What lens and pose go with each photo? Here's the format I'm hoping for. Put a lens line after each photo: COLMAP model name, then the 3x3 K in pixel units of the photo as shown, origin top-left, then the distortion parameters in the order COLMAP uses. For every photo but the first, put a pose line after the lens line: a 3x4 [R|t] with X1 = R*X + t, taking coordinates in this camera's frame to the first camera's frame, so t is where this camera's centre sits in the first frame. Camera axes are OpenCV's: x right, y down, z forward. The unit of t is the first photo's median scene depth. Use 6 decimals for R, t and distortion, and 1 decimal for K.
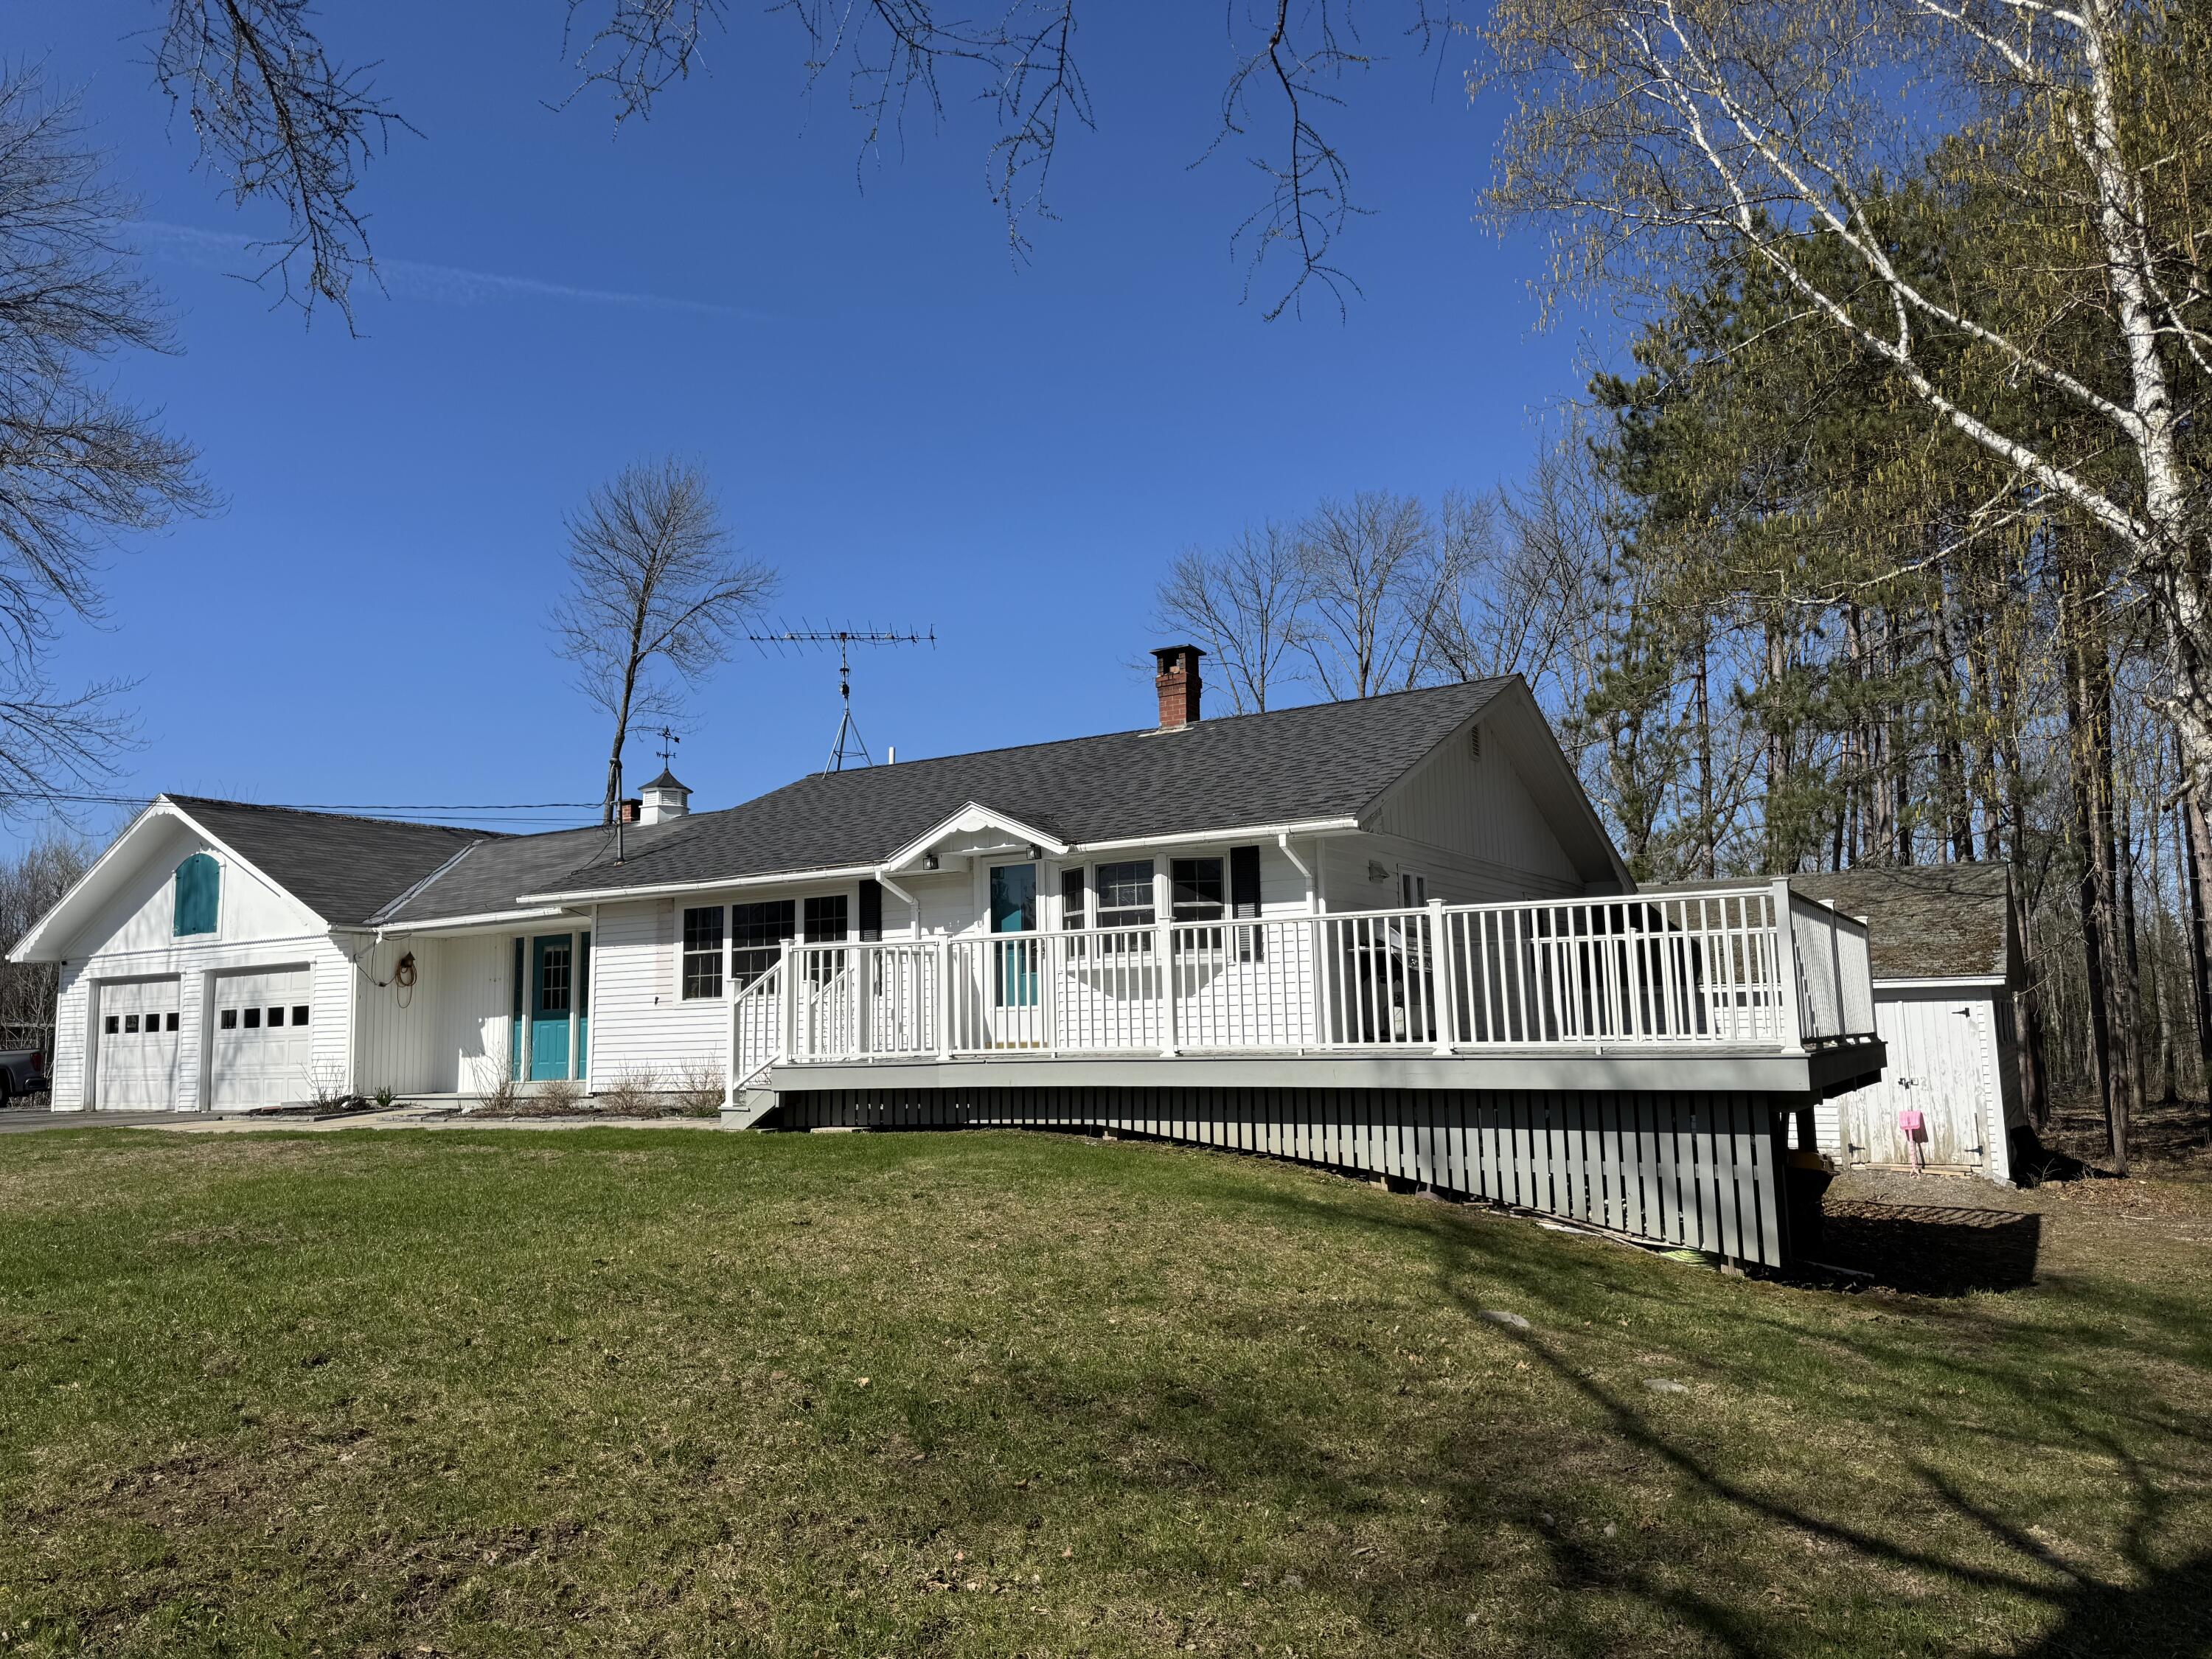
lens RADIAL K [[1550.1, 0, 1105.3], [0, 1550.1, 837.1], [0, 0, 1]] dist [0.116228, -0.163860]
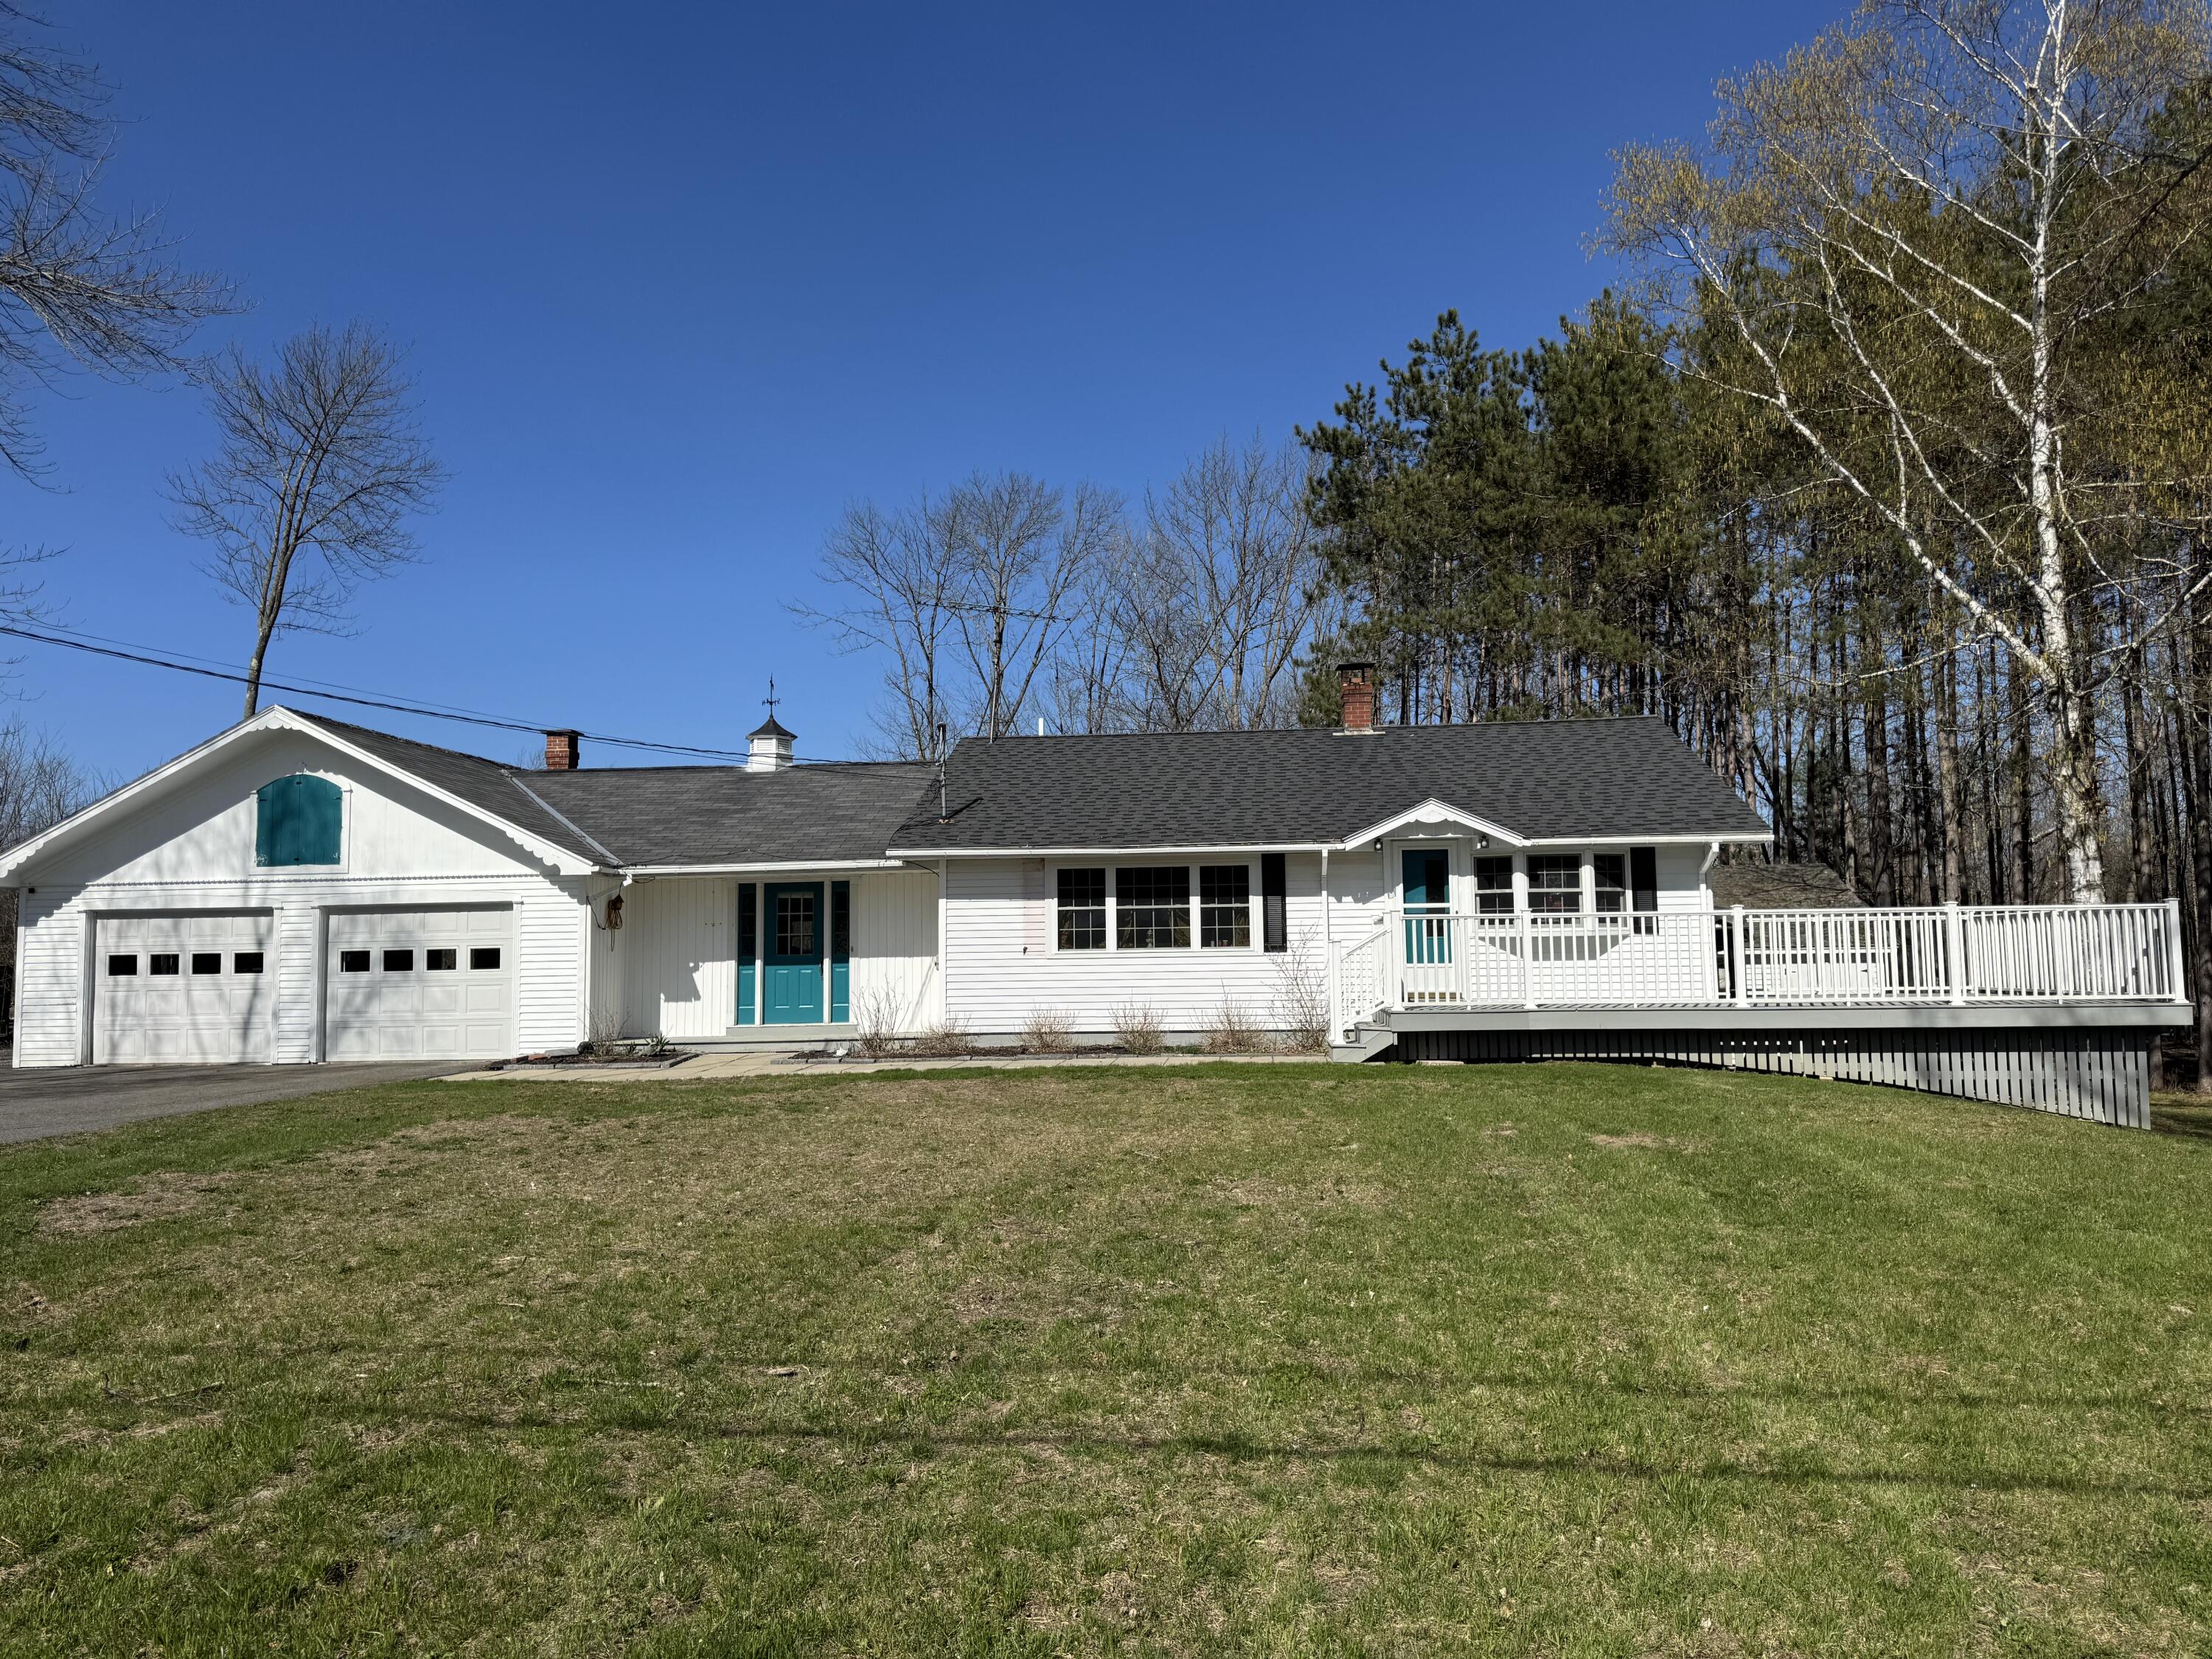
lens RADIAL K [[1550.1, 0, 1105.3], [0, 1550.1, 837.1], [0, 0, 1]] dist [0.116228, -0.163860]
pose [[0.893985, 0.044056, 0.445926, -0.756324], [-0.061577, 0.997792, 0.024870, -0.006075], [-0.443846, -0.049692, 0.894724, 0.004315]]
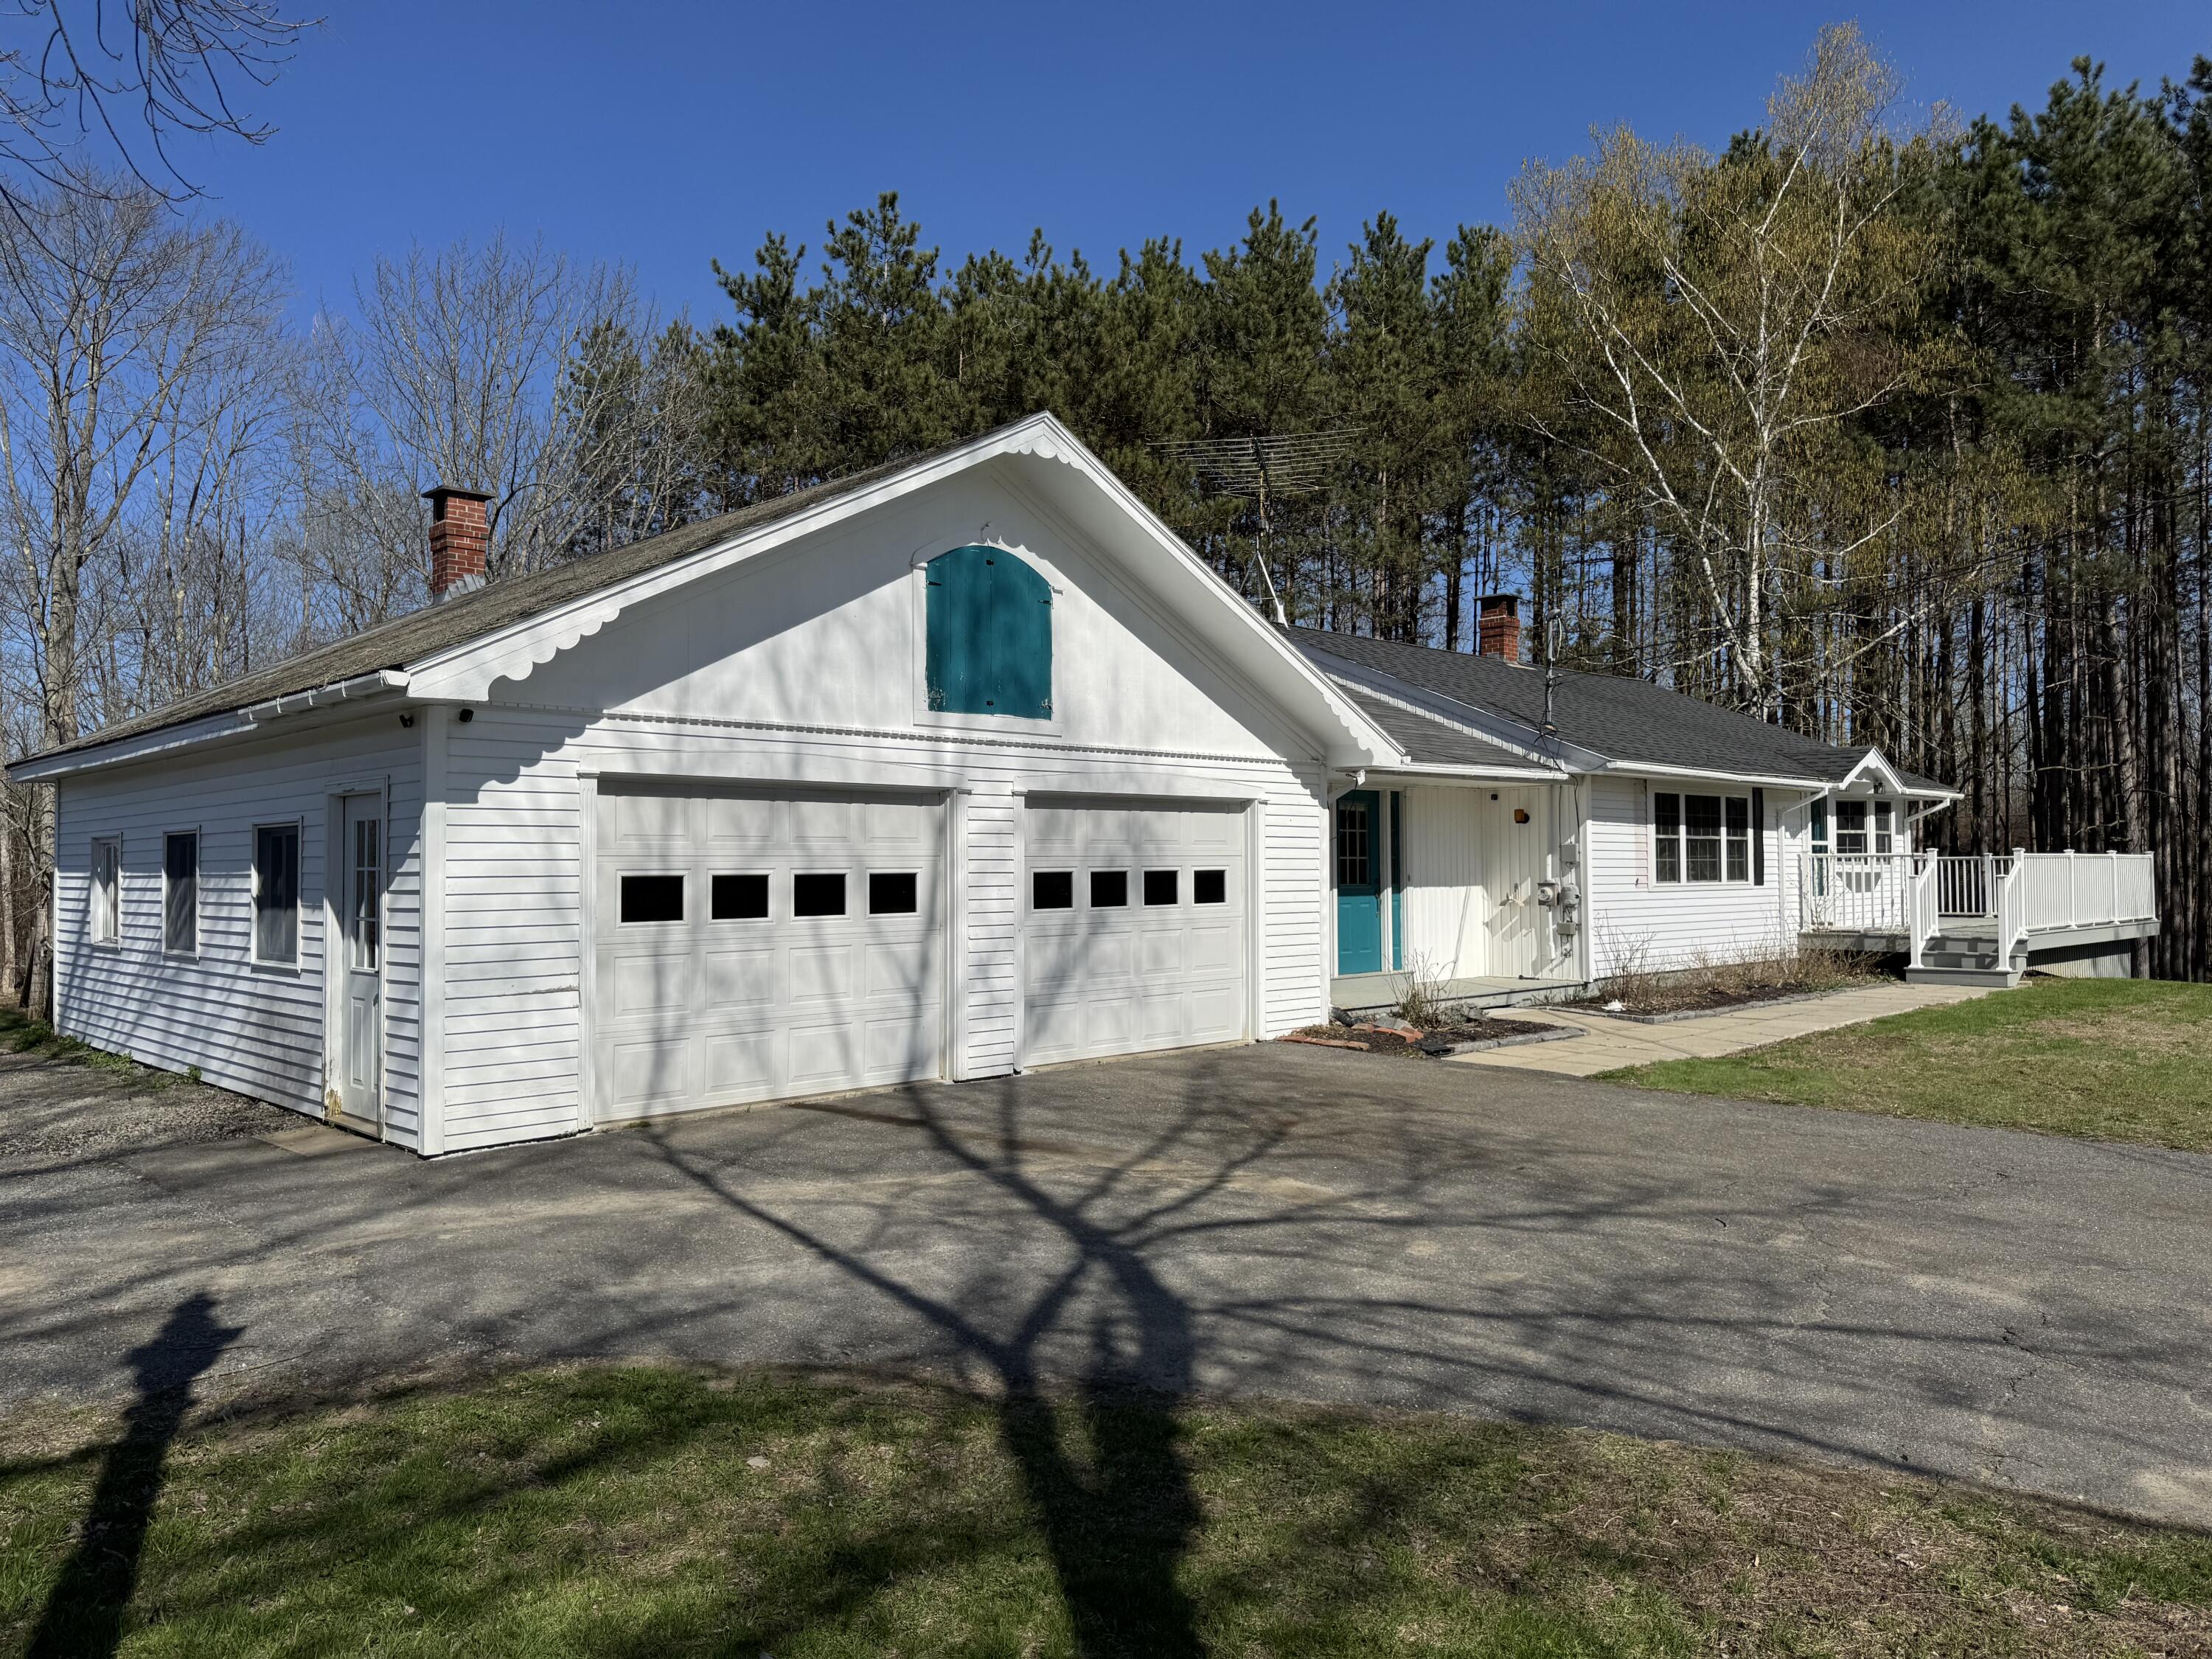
lens RADIAL K [[1550.1, 0, 1105.3], [0, 1550.1, 837.1], [0, 0, 1]] dist [0.116228, -0.163860]
pose [[0.241389, 0.039488, 0.969625, -1.369358], [-0.124180, 0.992214, -0.009494, 0.132193], [-0.962450, -0.118116, 0.244413, 1.129478]]
